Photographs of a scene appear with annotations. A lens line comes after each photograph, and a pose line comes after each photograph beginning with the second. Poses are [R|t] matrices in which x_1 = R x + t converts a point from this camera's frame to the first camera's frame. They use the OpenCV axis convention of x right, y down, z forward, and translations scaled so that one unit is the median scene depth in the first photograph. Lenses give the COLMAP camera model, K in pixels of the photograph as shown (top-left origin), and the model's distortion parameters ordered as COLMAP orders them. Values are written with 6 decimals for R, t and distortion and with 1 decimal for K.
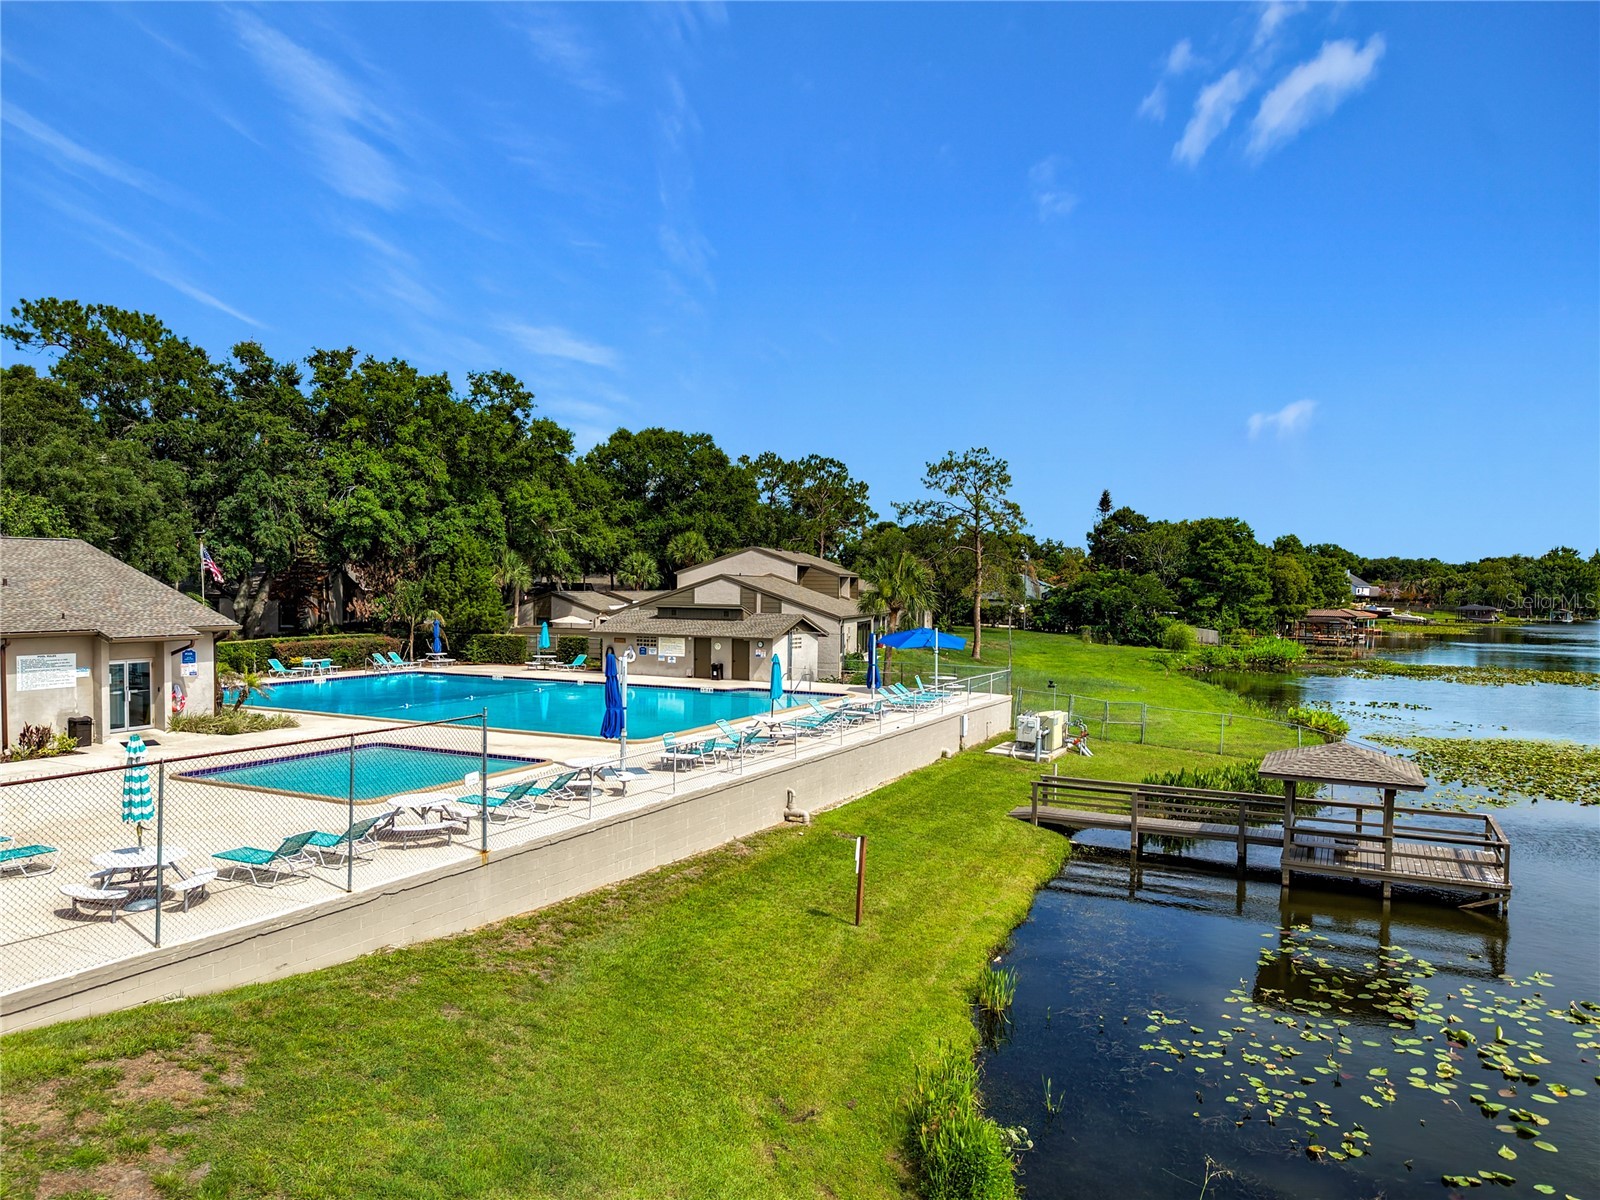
lens RADIAL K [[1130.3, 0, 816.3], [0, 1130.3, 596.8], [0, 0, 1]] dist [0.045288, -0.062542]
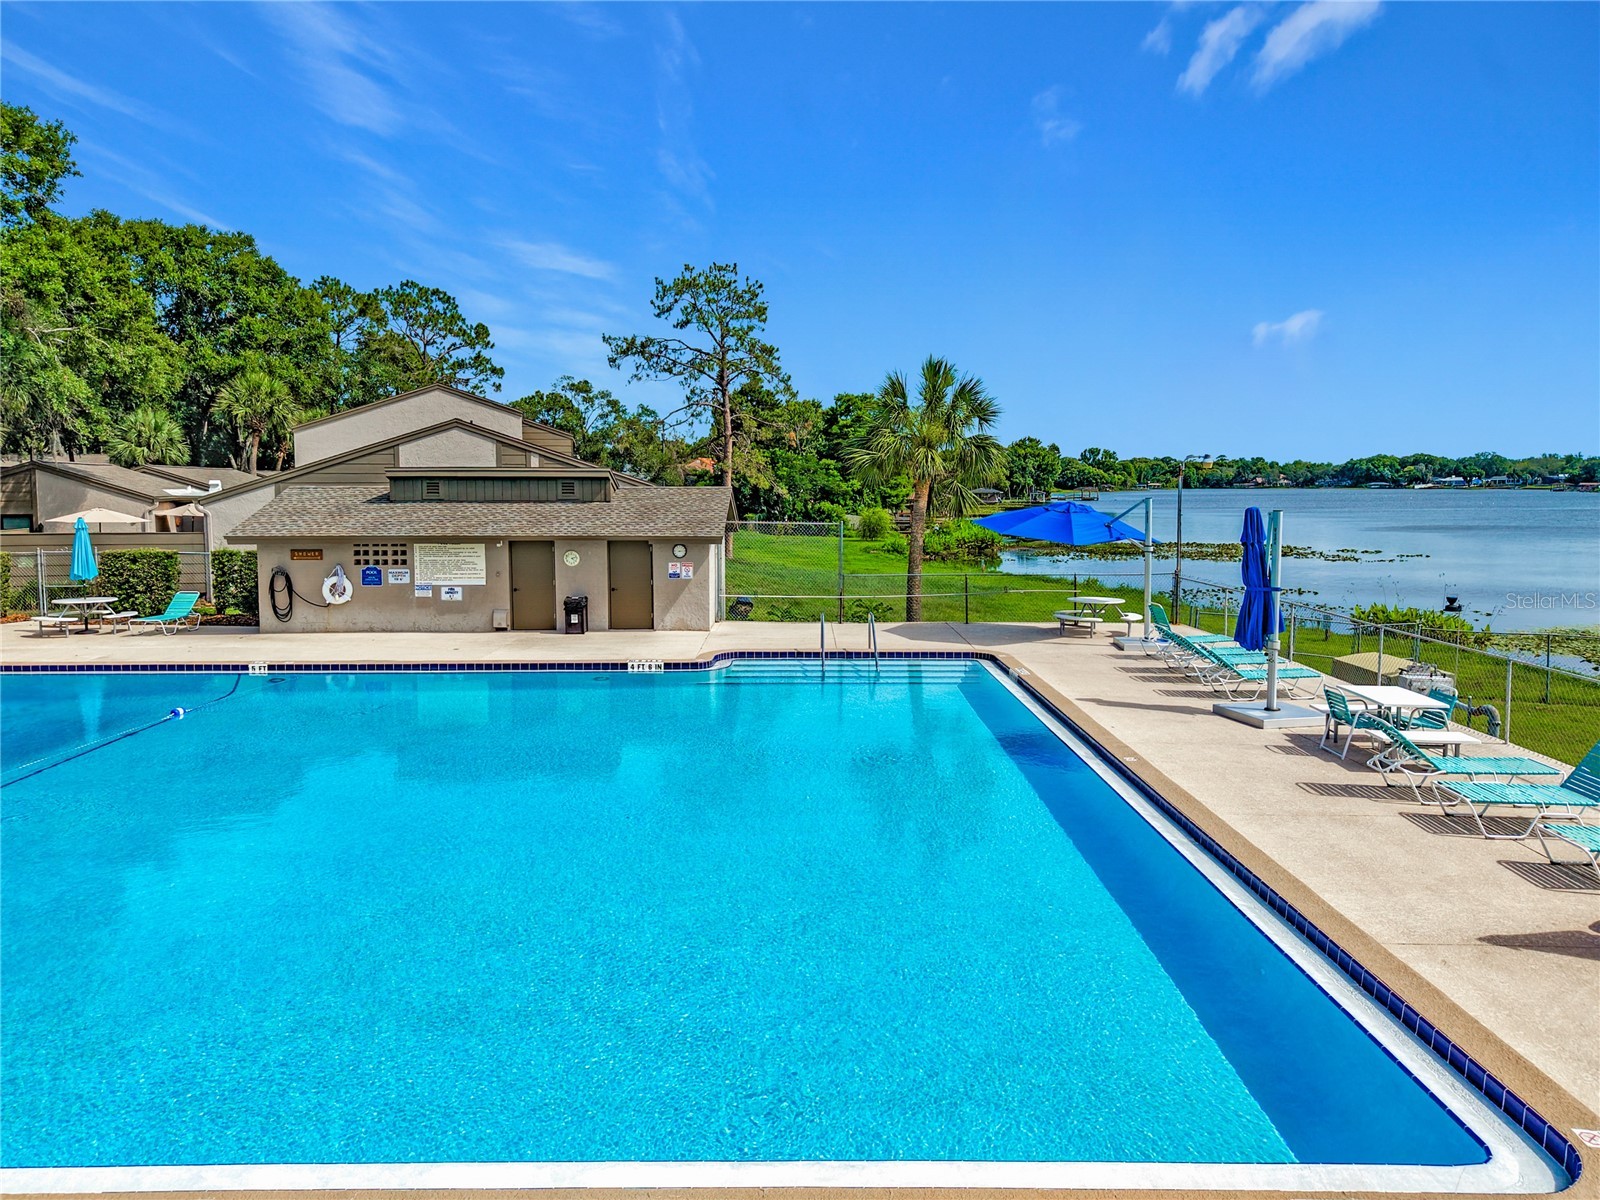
lens RADIAL K [[1091.8, 0, 807.9], [0, 1091.8, 581.4], [0, 0, 1]] dist [0.035760, -0.043527]
pose [[0.897795, -0.052658, 0.437255, -0.189312], [0.017039, 0.996236, 0.084990, 0.016787], [-0.440084, -0.068853, 0.895313, 0.552643]]
